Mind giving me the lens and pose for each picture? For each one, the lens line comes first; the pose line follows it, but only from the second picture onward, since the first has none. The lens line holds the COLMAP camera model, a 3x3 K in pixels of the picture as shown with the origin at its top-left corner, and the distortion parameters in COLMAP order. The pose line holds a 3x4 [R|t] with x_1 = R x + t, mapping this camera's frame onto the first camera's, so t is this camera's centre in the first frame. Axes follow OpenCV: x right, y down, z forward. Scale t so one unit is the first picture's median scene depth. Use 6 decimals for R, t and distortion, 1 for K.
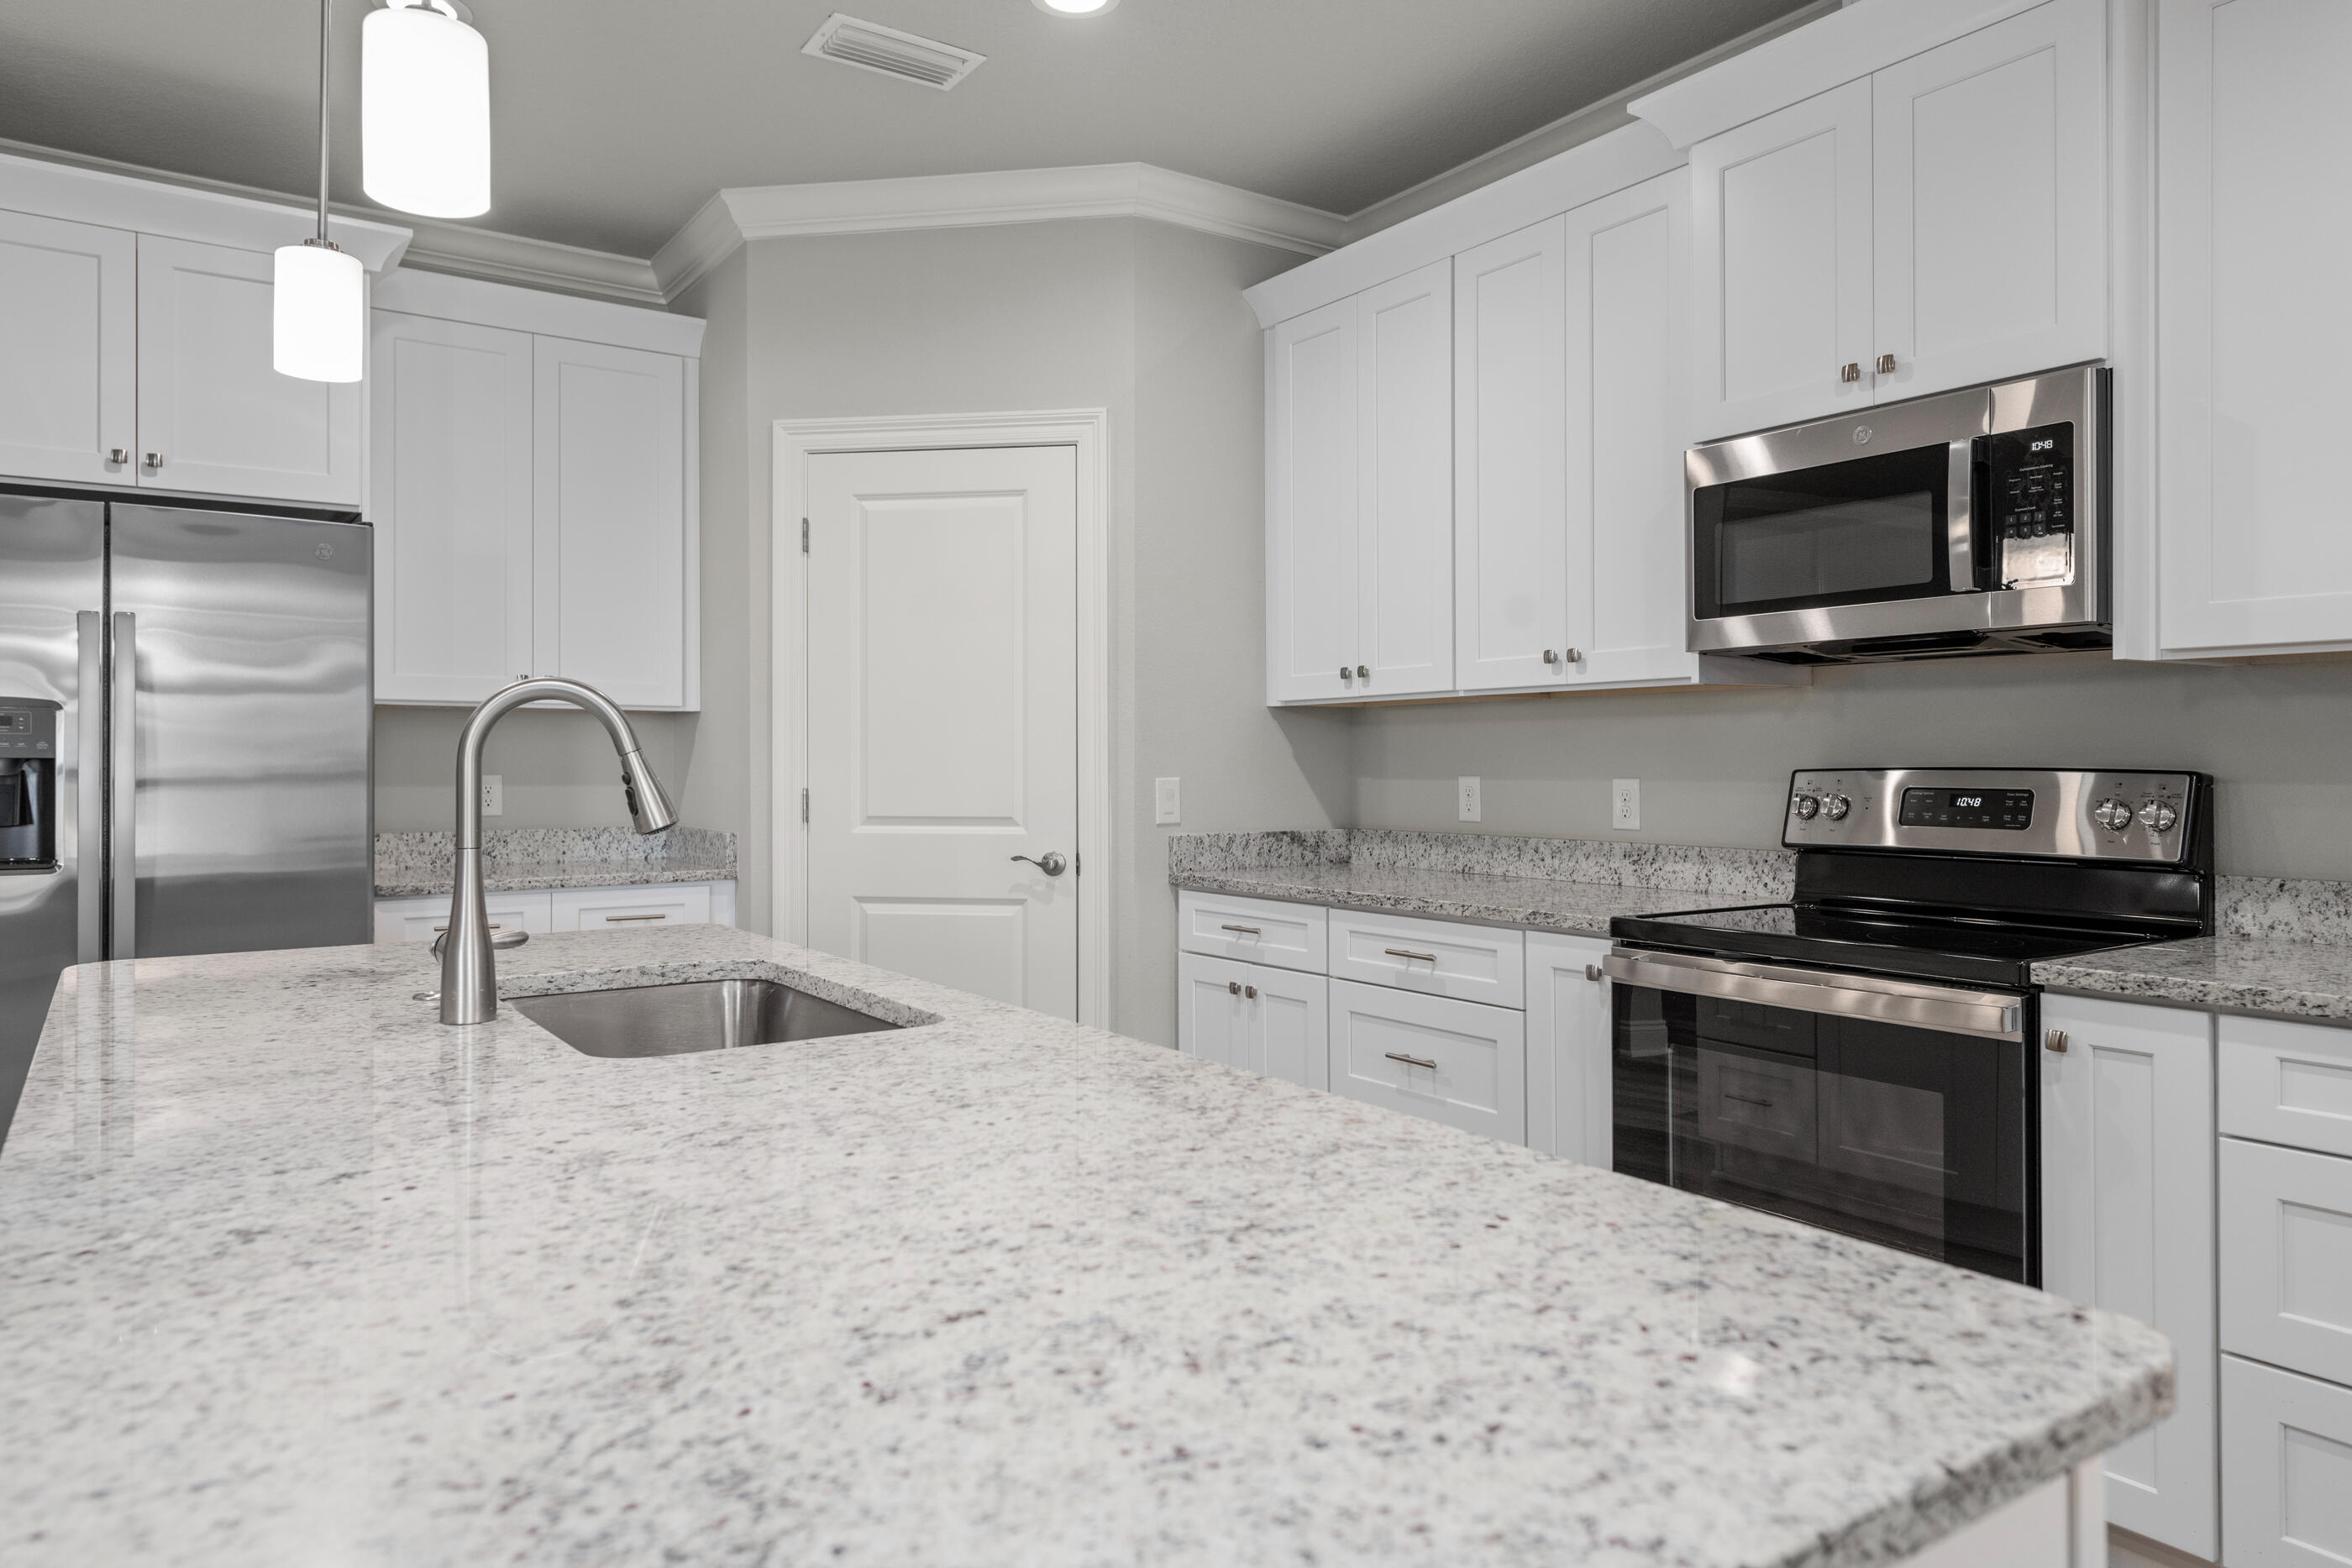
lens RADIAL K [[1506.2, 0, 1185.2], [0, 1506.2, 757.7], [0, 0, 1]] dist [0.039263, -0.033885]
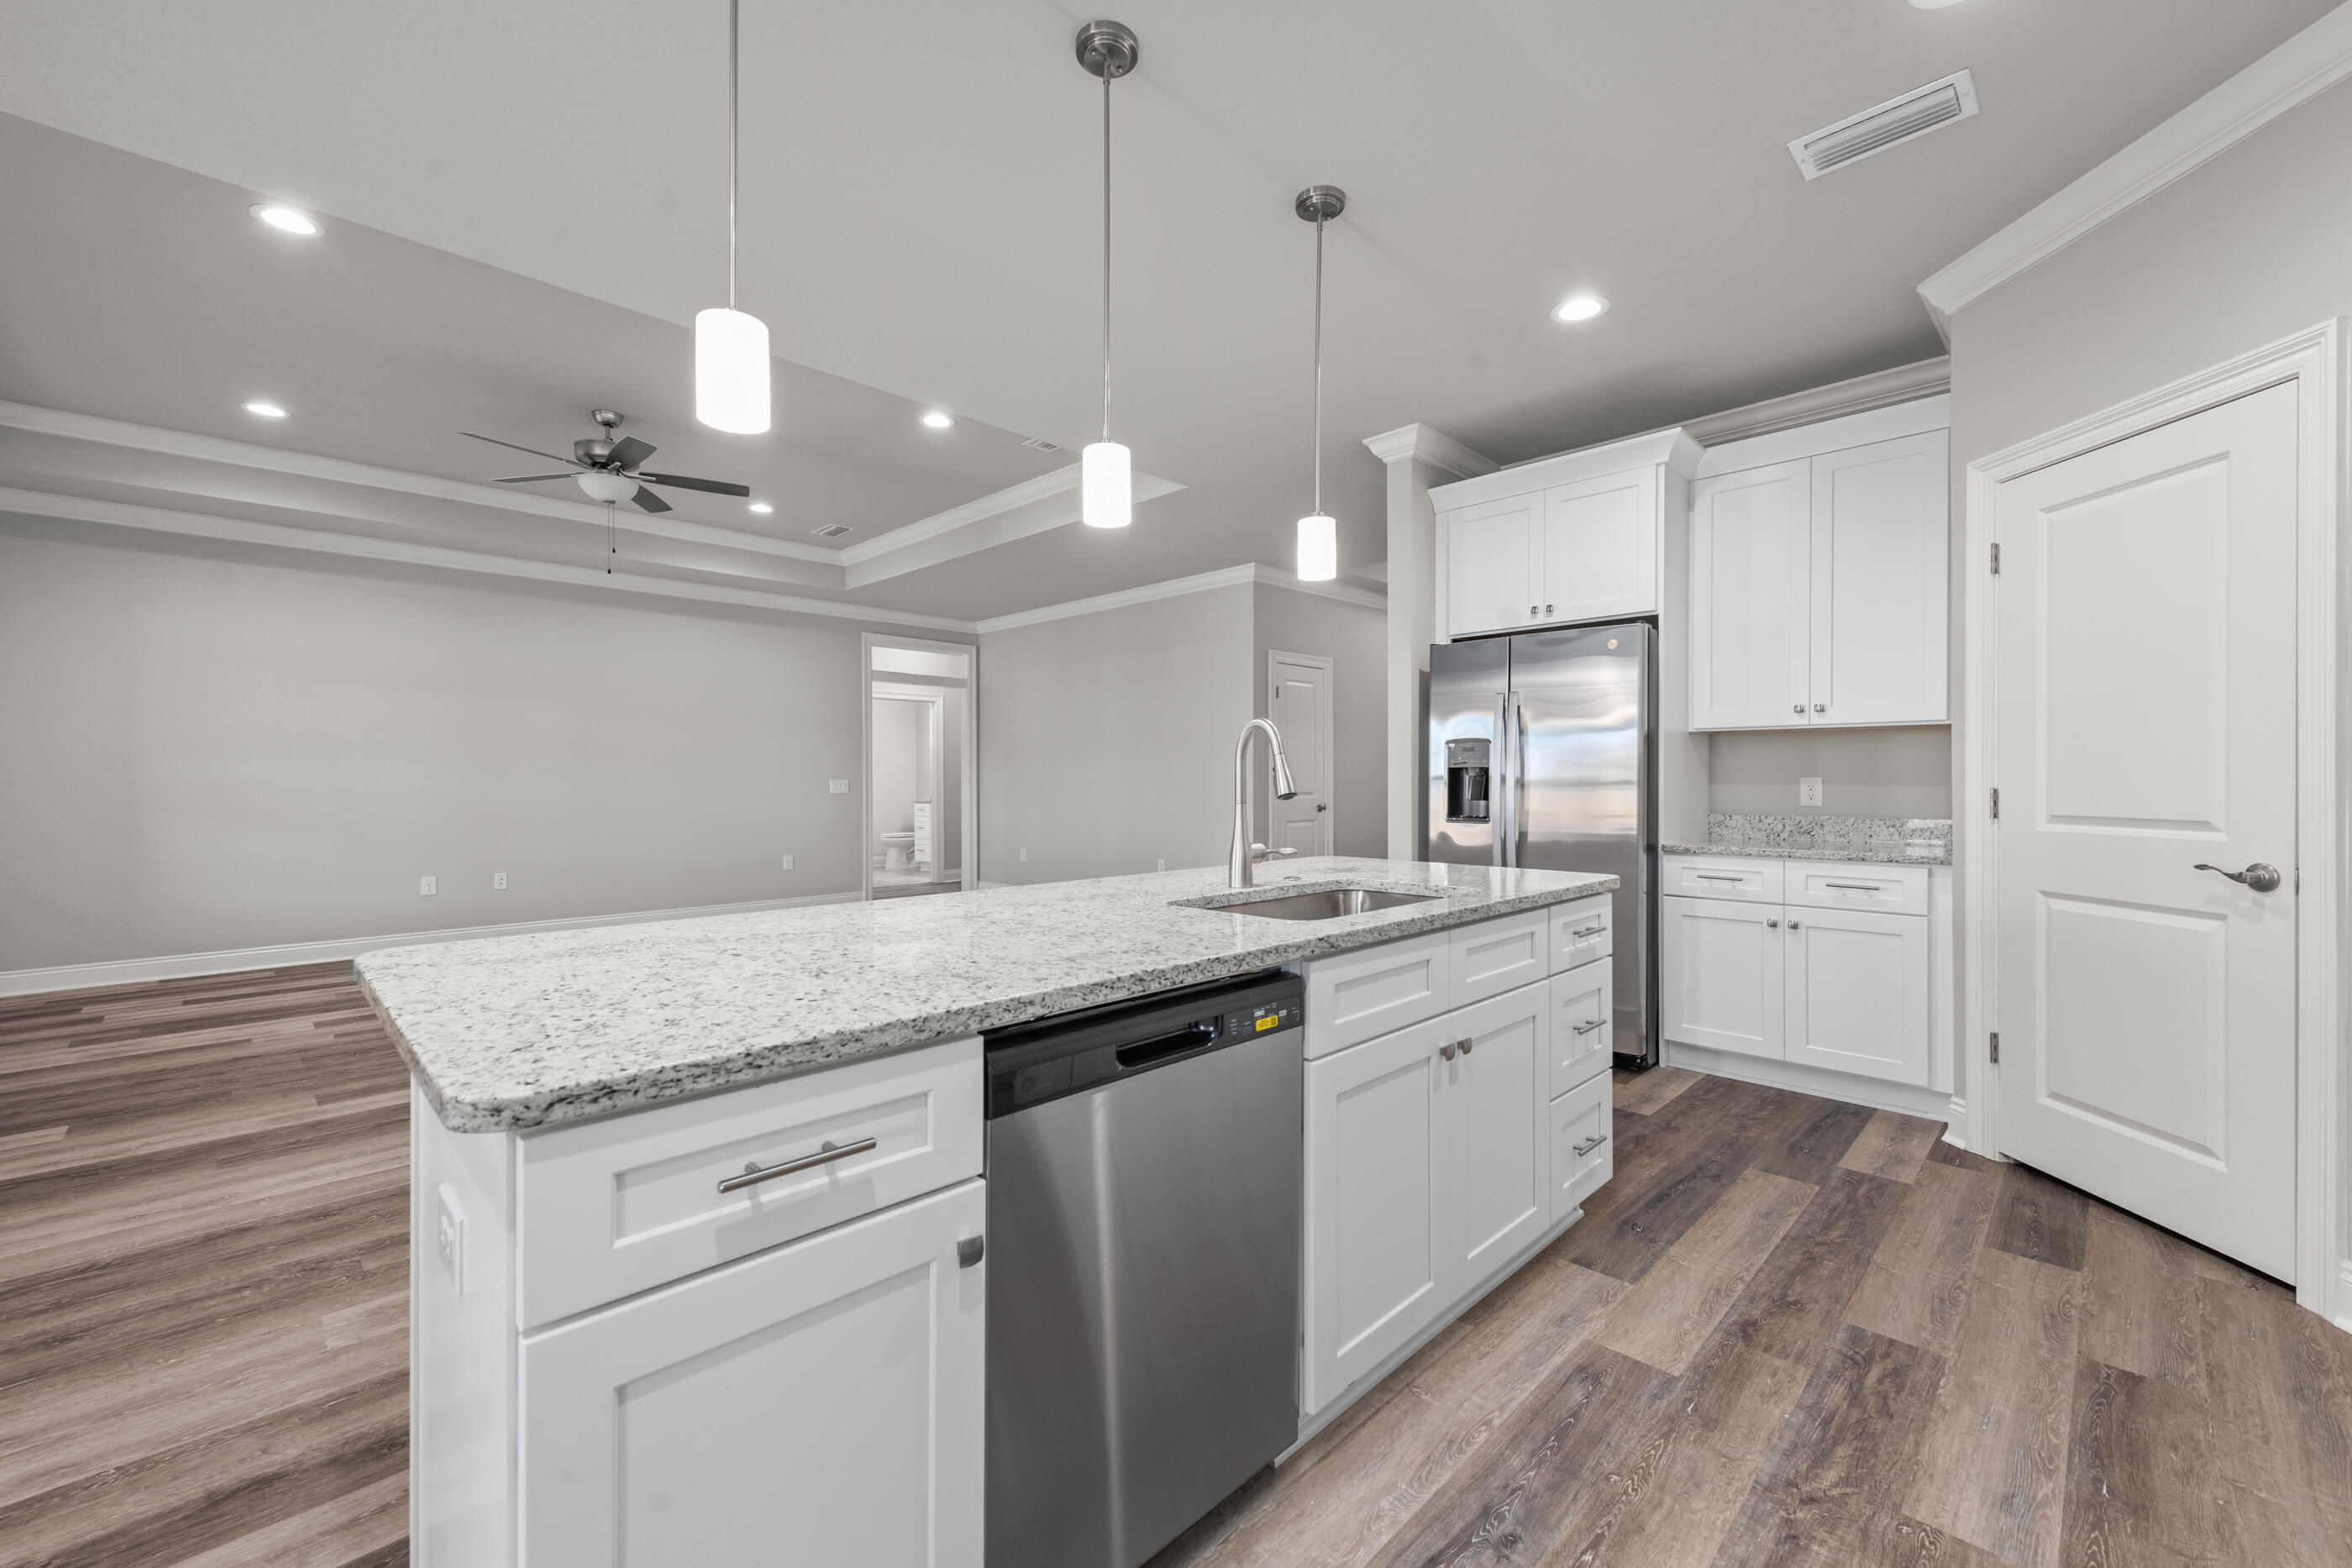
lens RADIAL K [[939.3, 0, 1180.9], [0, 939.3, 783.4], [0, 0, 1]] dist [0.016524, -0.005375]
pose [[0.179061, 0.004612, -0.983827, 0.377745], [0.004824, 0.999973, 0.005566, 0.012134], [0.983826, -0.005743, 0.179034, 0.336763]]
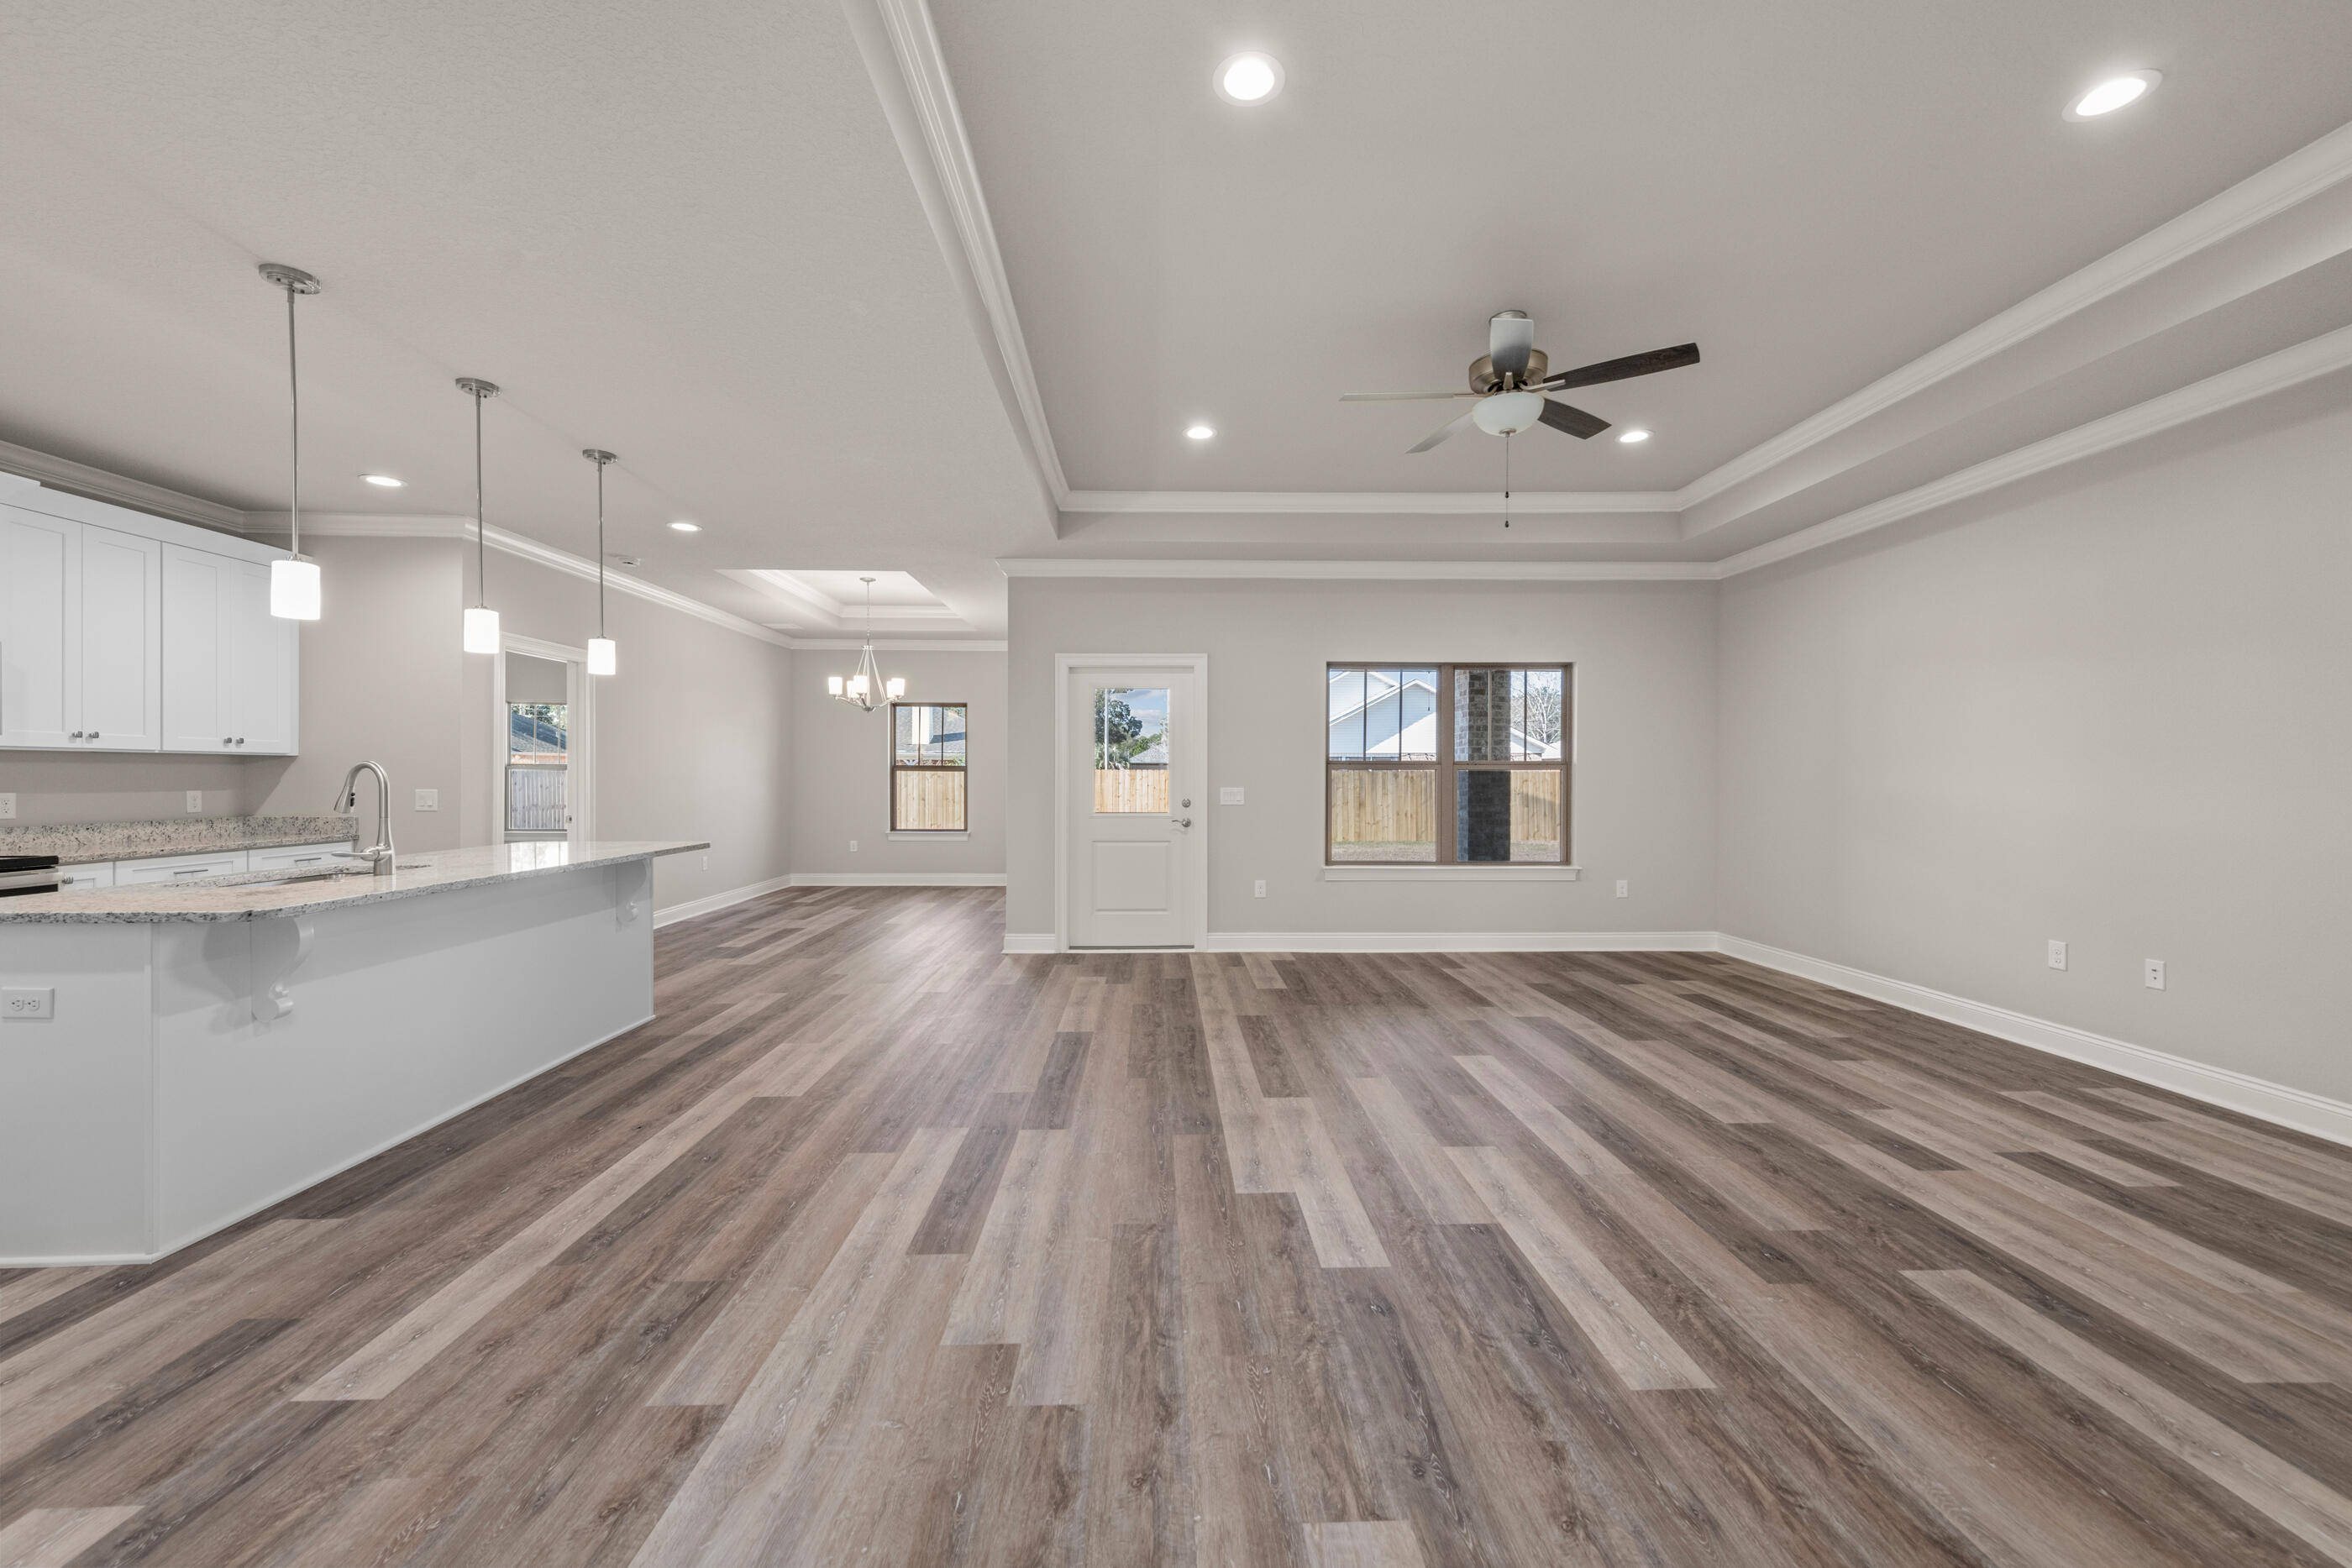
lens RADIAL K [[922.5, 0, 1182.0], [0, 922.5, 774.9], [0, 0, 1]] dist [0.018701, -0.004924]
pose [[-0.837613, 0.000752, 0.546263, -1.381076], [-0.000525, 0.999997, -0.002182, -0.010866], [-0.546263, -0.002114, -0.837611, 0.826080]]
